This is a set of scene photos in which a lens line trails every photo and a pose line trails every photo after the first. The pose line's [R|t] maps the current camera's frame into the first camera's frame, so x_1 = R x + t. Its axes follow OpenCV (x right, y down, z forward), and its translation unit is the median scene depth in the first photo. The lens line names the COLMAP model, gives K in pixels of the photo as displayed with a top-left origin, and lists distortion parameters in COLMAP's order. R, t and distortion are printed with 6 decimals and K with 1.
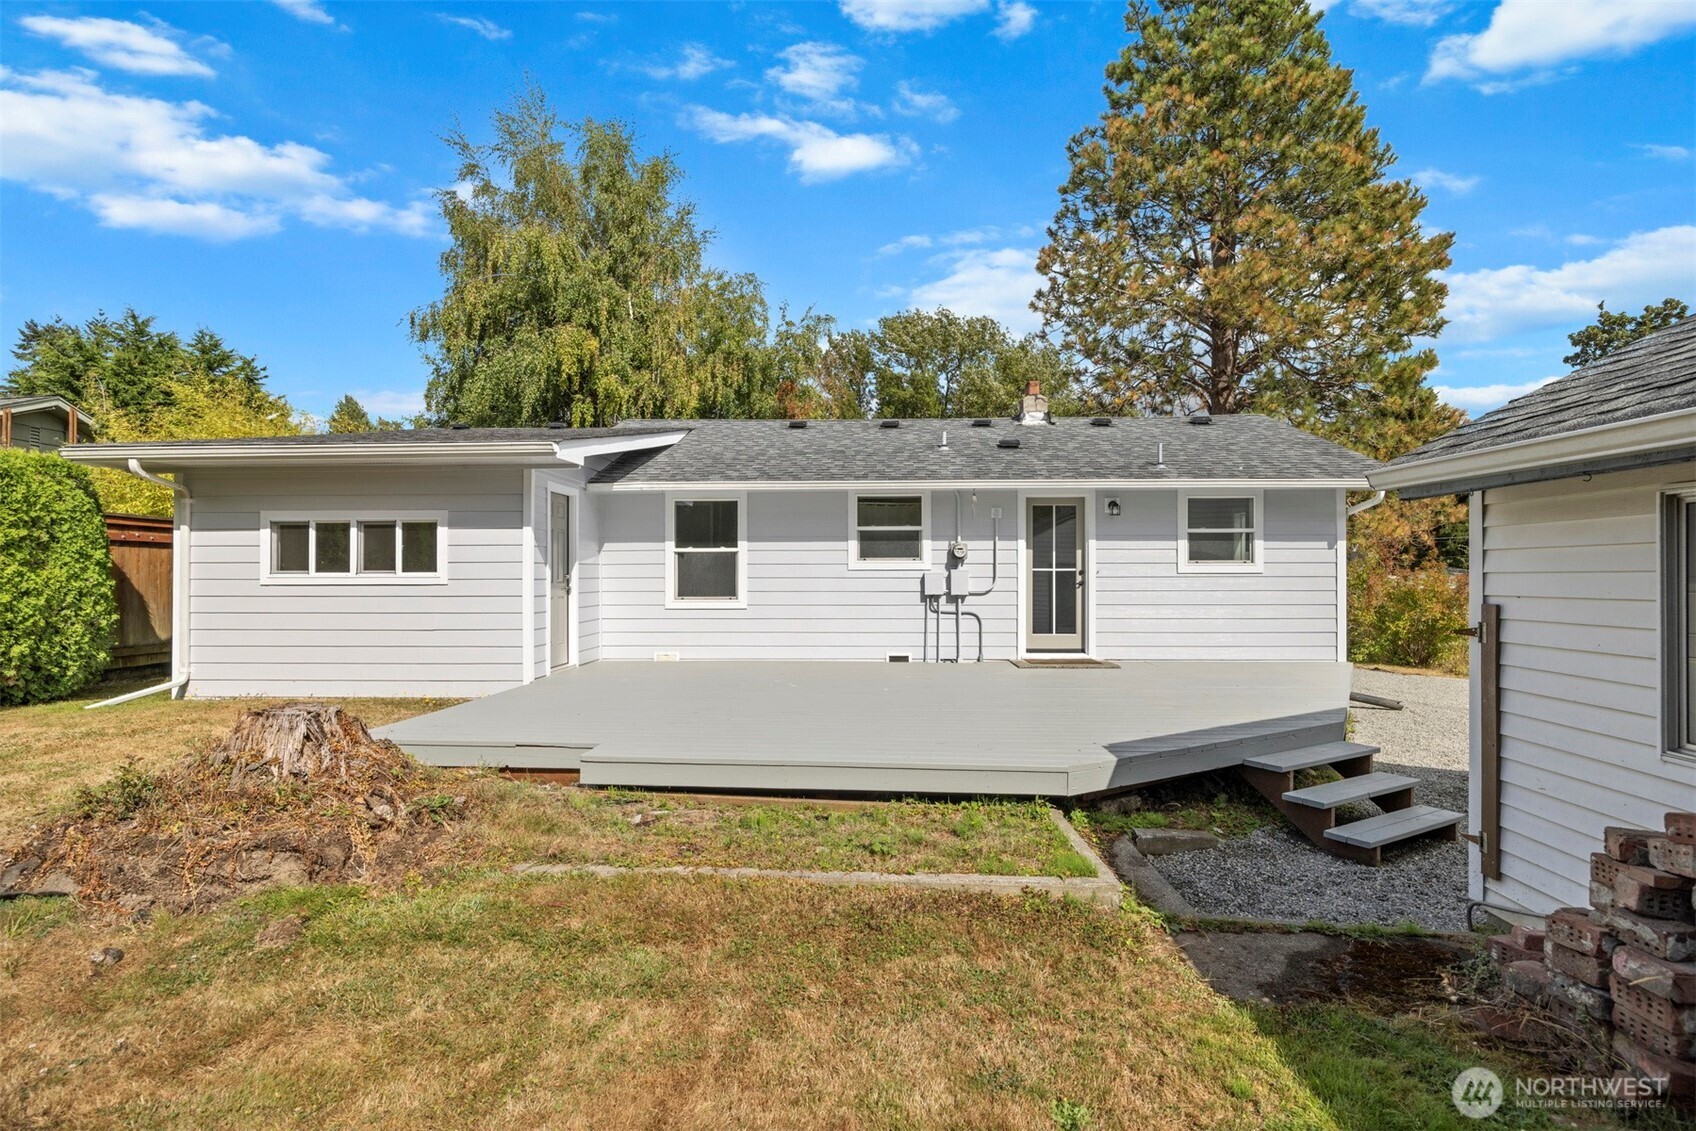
lens RADIAL K [[850.1, 0, 848.0], [0, 850.1, 565.5], [0, 0, 1]] dist [-0.000733, -0.000812]
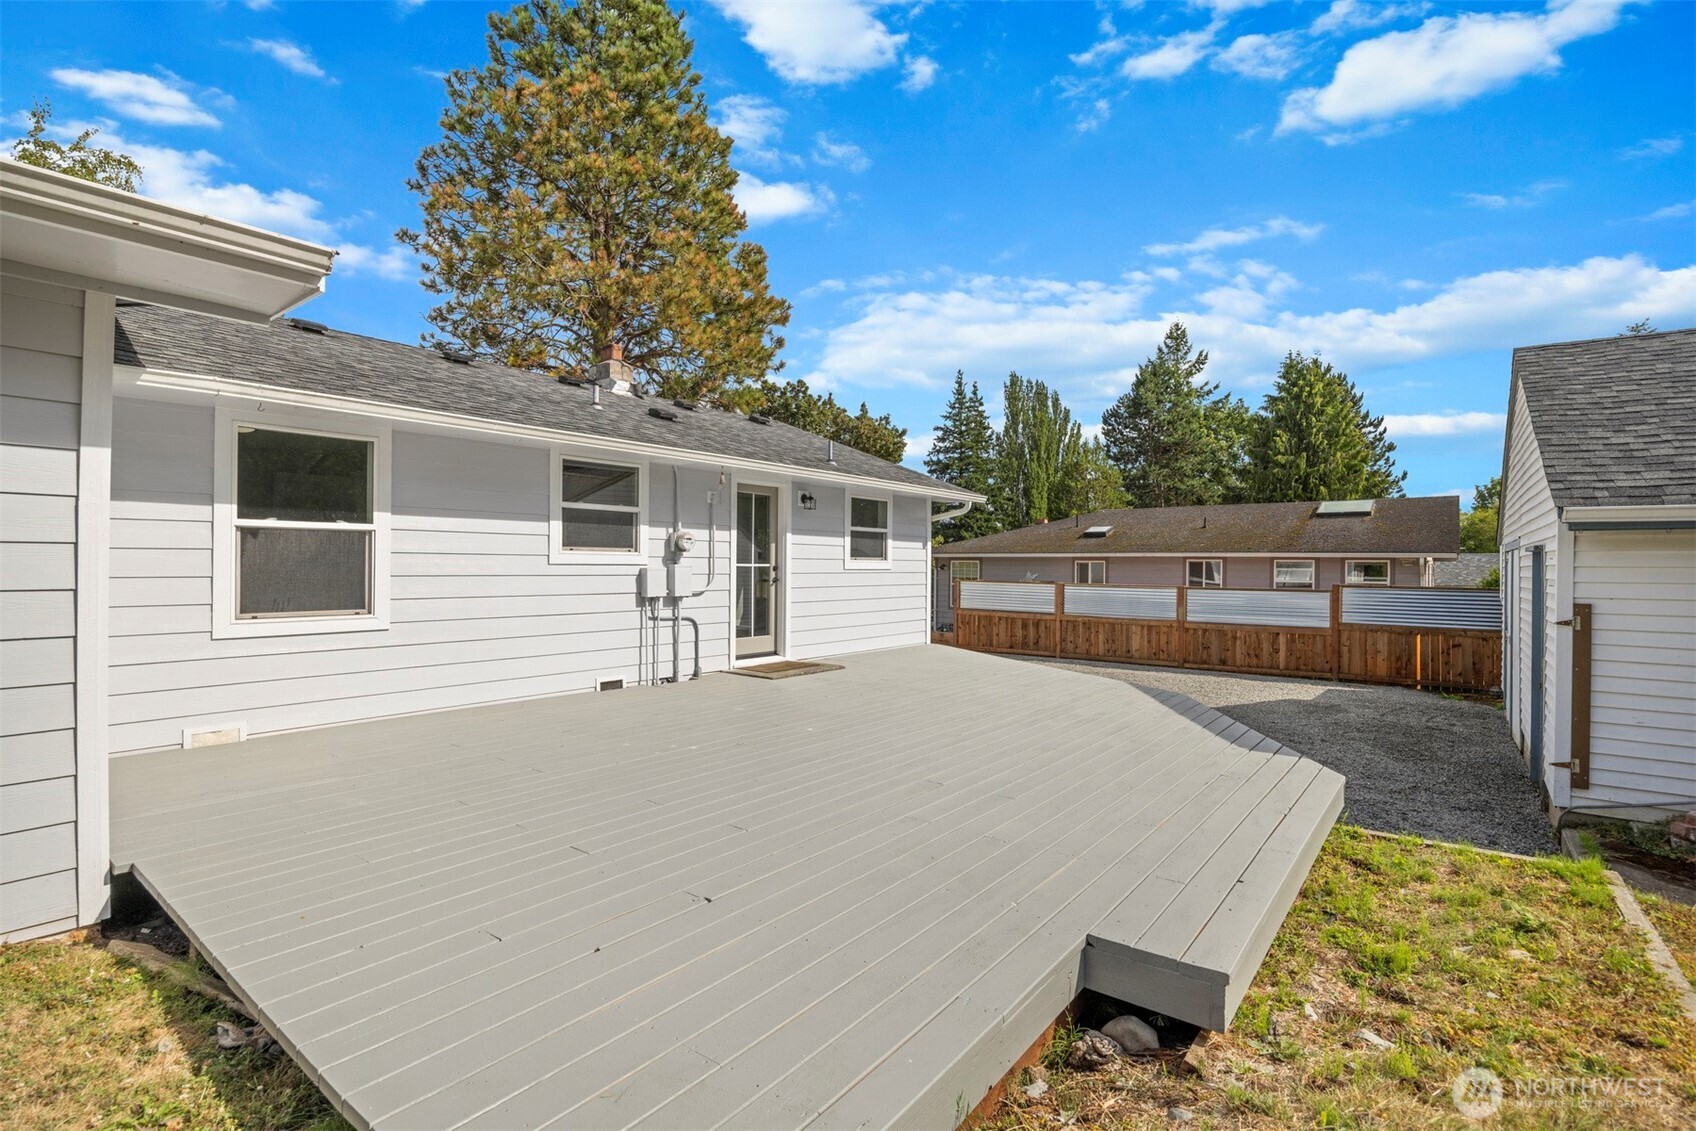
lens RADIAL K [[787.5, 0, 855.0], [0, 787.5, 562.3], [0, 0, 1]] dist [-0.019251, 0.000107]
pose [[0.580894, 0.008370, 0.813936, -0.370526], [-0.018330, 0.999828, 0.002800, -0.002347], [-0.813773, -0.016546, 0.580948, 0.431693]]
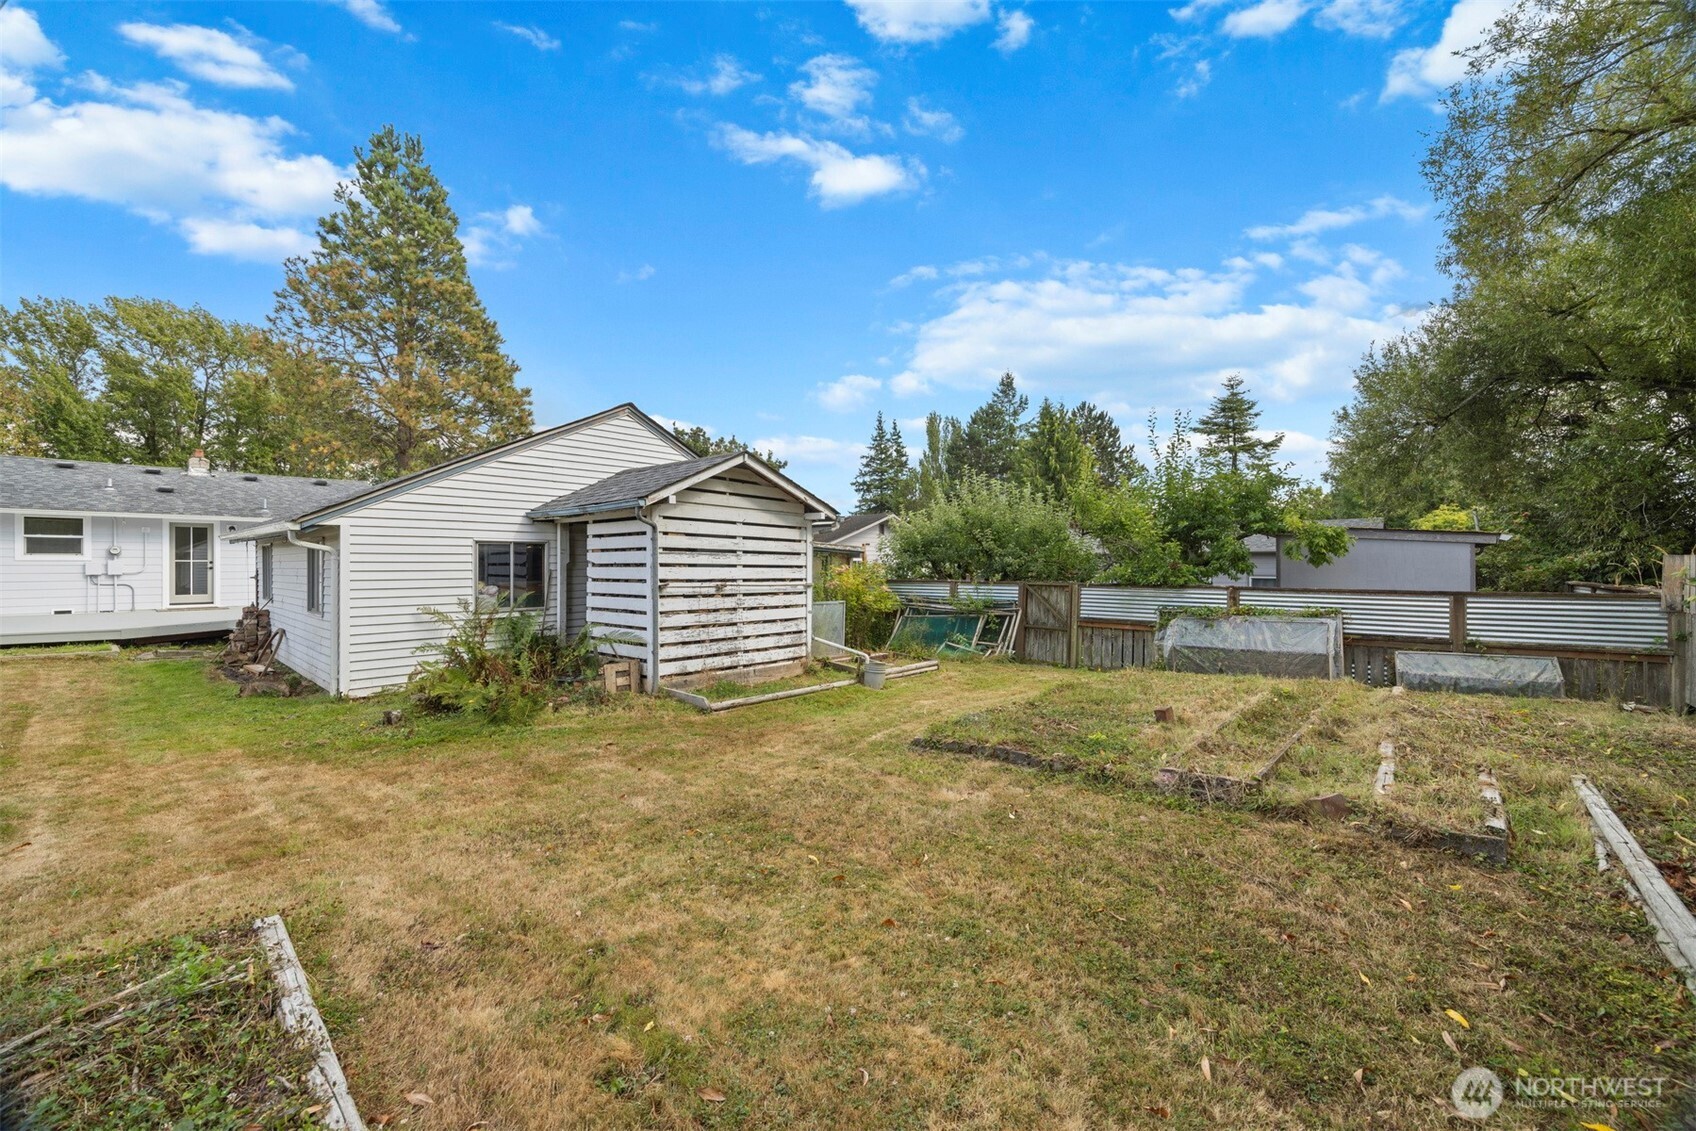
lens RADIAL K [[646.9, 0, 854.8], [0, 646.9, 564.9], [0, 0, 1]] dist [-0.004251, -0.000044]
pose [[0.630813, -0.000821, 0.775935, 0.061418], [-0.007535, 0.999946, 0.007183, -0.007271], [-0.775899, -0.010377, 0.630772, -1.060013]]
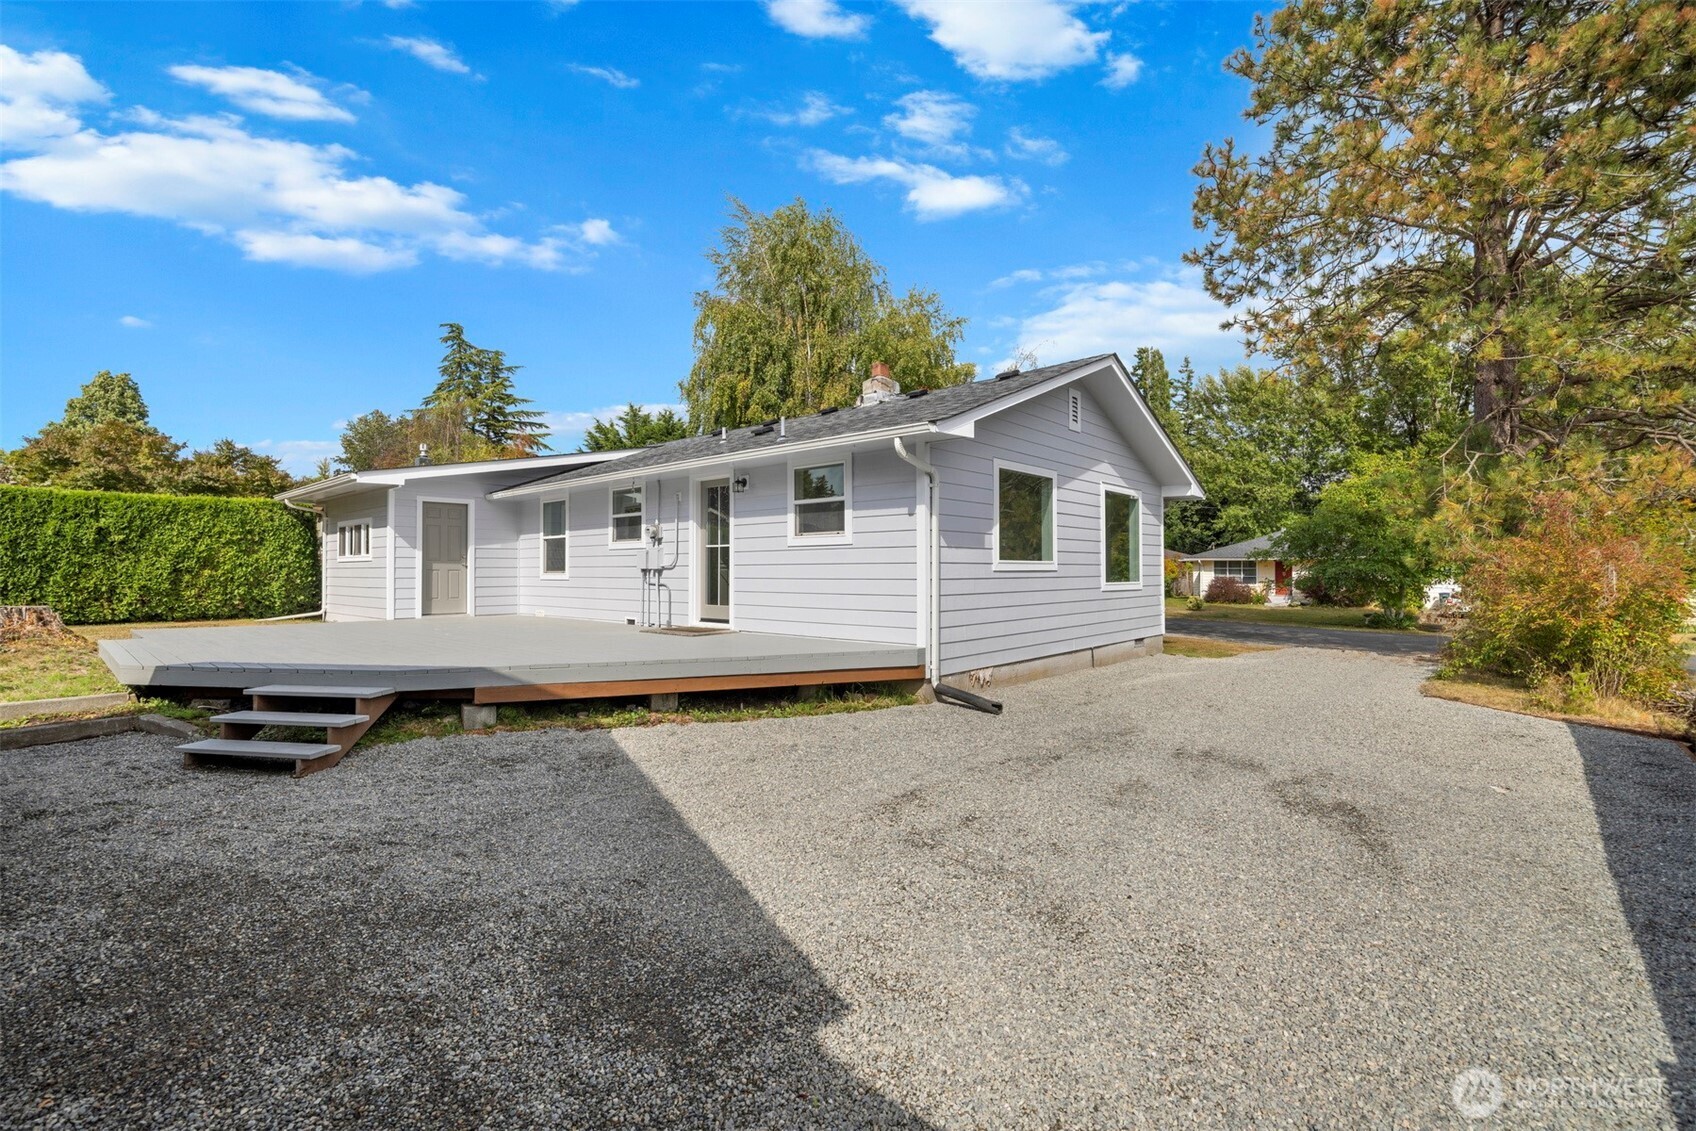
lens RADIAL K [[748.2, 0, 841.5], [0, 748.2, 567.0], [0, 0, 1]] dist [-0.000657, -0.000059]
pose [[0.767510, -0.004333, -0.641022, 0.974704], [0.007455, 0.999970, 0.002166, 0.031068], [0.640994, -0.006441, 0.767519, 0.368130]]
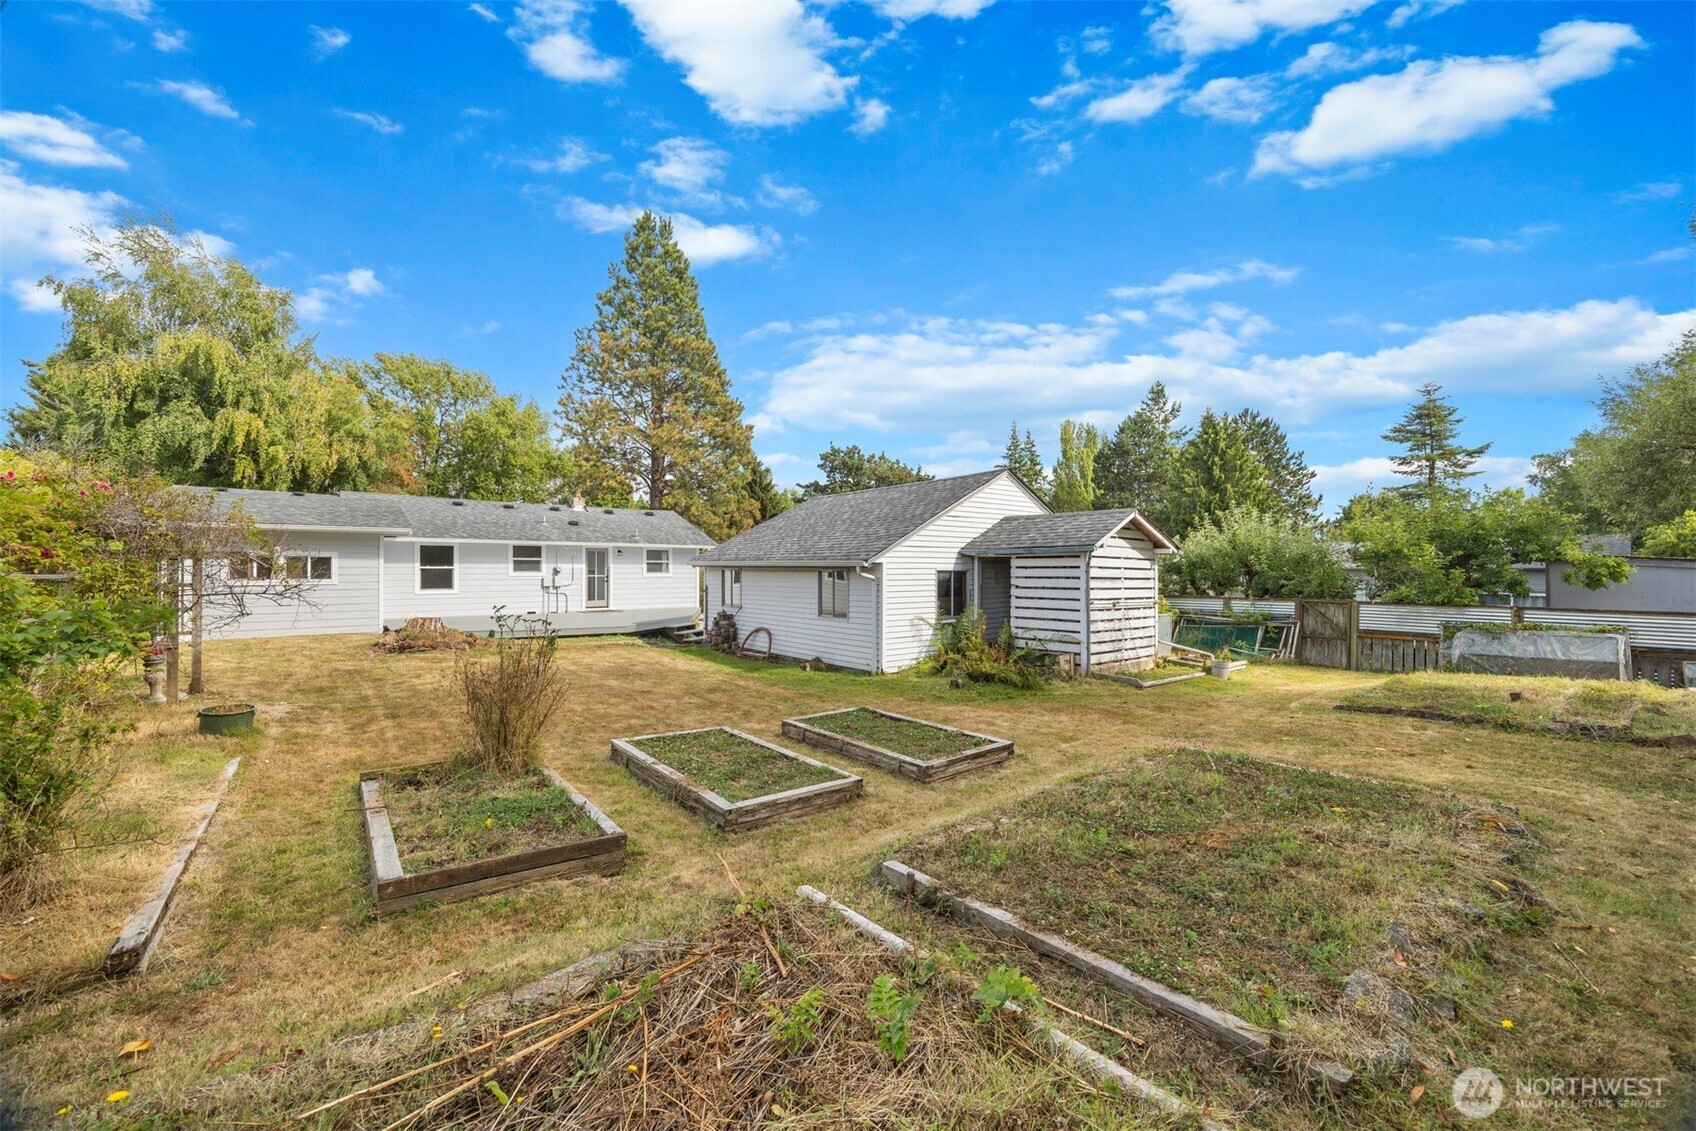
lens RADIAL K [[644.1, 0, 853.8], [0, 644.1, 569.3], [0, 0, 1]] dist [-0.002429, -0.000396]
pose [[0.753320, 0.002831, 0.657648, -0.453846], [-0.008886, 0.999943, 0.005875, -0.033069], [-0.657594, -0.010269, 0.753303, -0.986186]]
